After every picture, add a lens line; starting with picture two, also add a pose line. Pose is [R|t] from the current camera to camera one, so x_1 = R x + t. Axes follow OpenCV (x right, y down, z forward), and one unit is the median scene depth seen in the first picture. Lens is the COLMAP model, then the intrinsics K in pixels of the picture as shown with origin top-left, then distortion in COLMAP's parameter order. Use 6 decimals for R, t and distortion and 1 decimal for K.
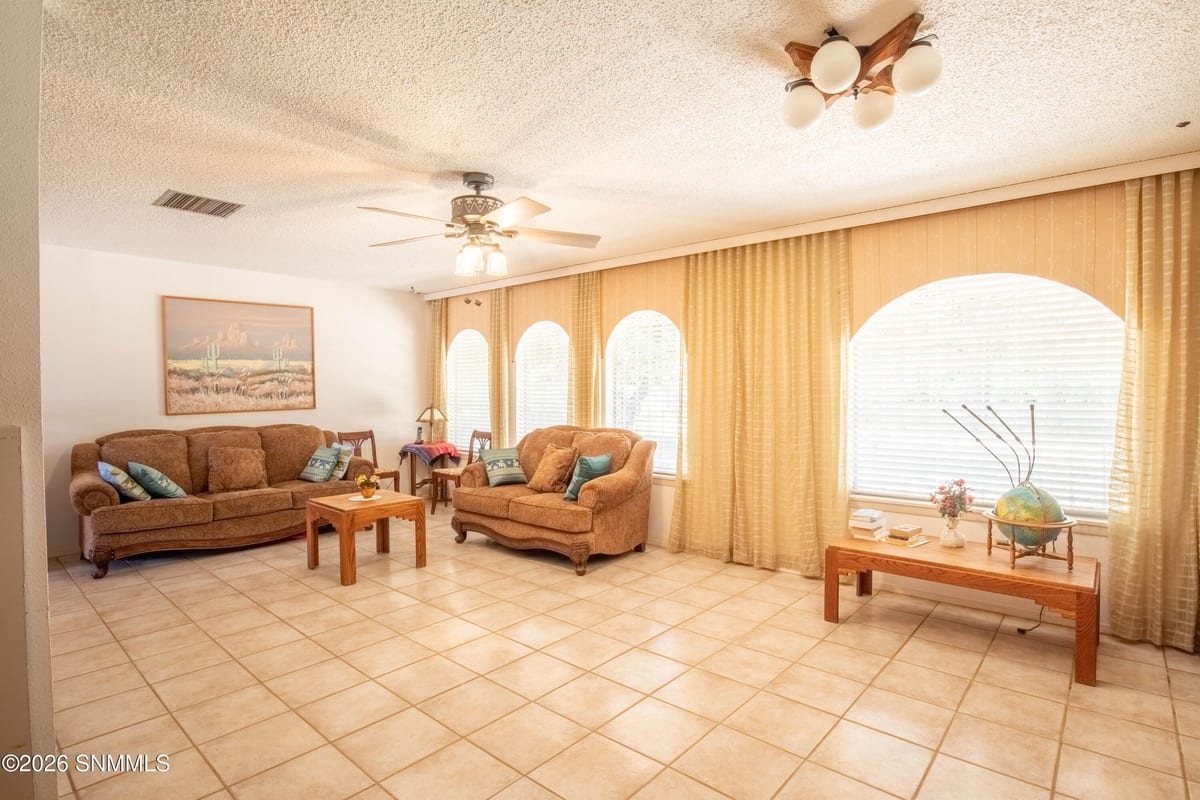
lens RADIAL K [[597.2, 0, 601.7], [0, 597.2, 396.5], [0, 0, 1]] dist [-0.041412, 0.009812]
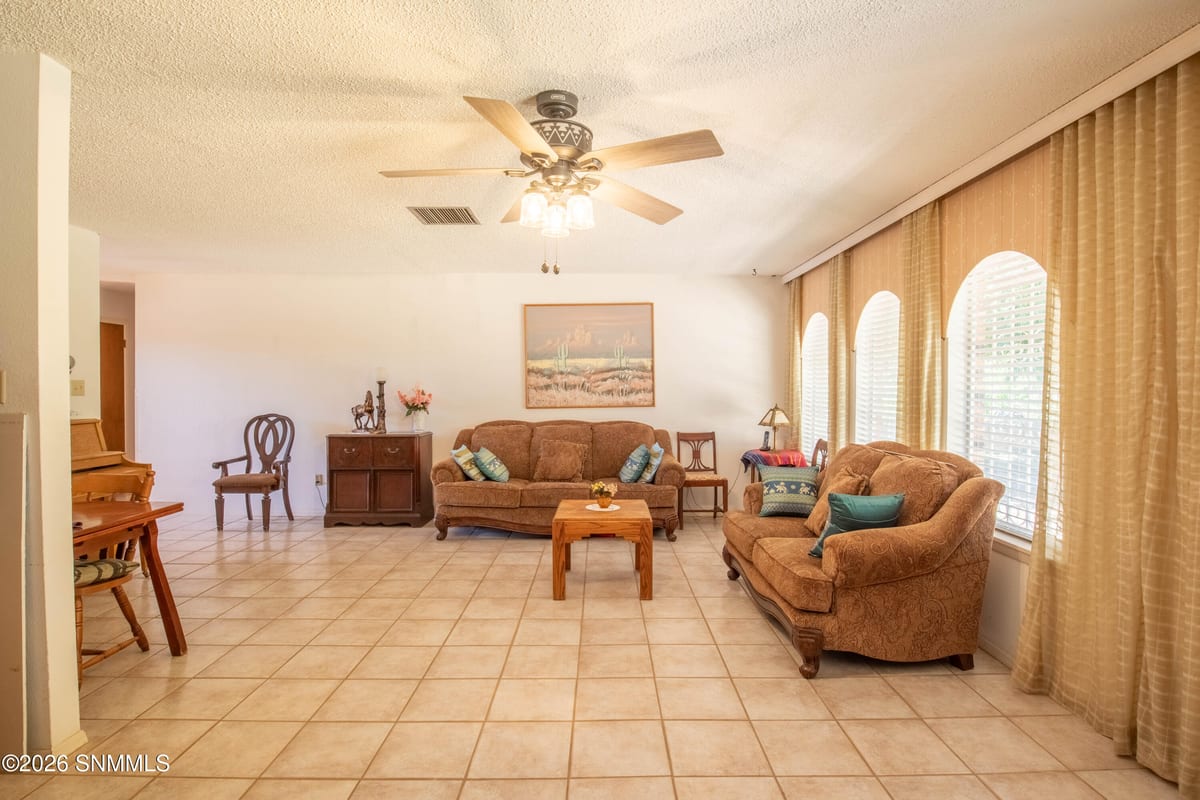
lens RADIAL K [[597.2, 0, 607.0], [0, 597.2, 396.1], [0, 0, 1]] dist [-0.041412, 0.009812]
pose [[0.675348, 0.016149, -0.737322, 0.230385], [-0.014567, 0.999857, 0.008556, -0.004705], [0.737355, 0.004963, 0.675487, 0.331620]]
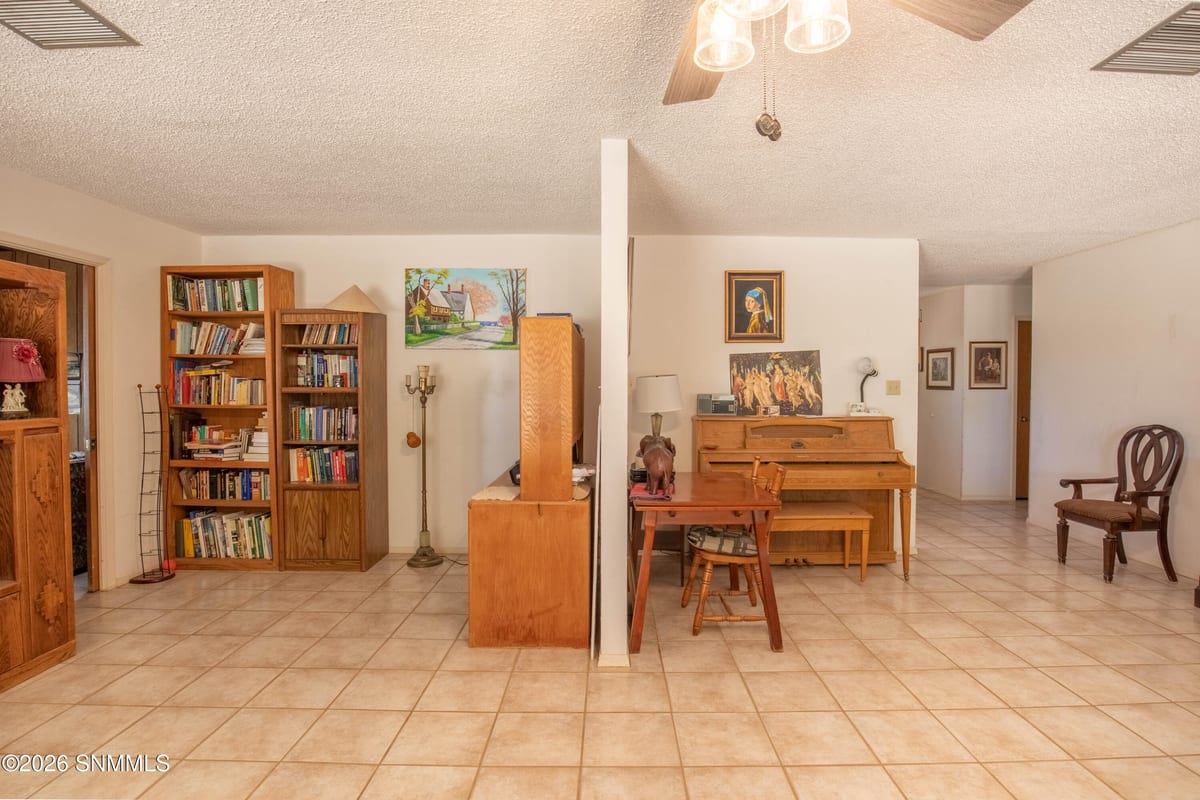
lens RADIAL K [[597.2, 0, 600.9], [0, 597.2, 401.2], [0, 0, 1]] dist [-0.041412, 0.009812]
pose [[-0.739113, 0.020055, -0.673283, 0.052712], [-0.008534, 0.999198, 0.039132, -0.009114], [0.673527, 0.034669, -0.738349, 0.711210]]
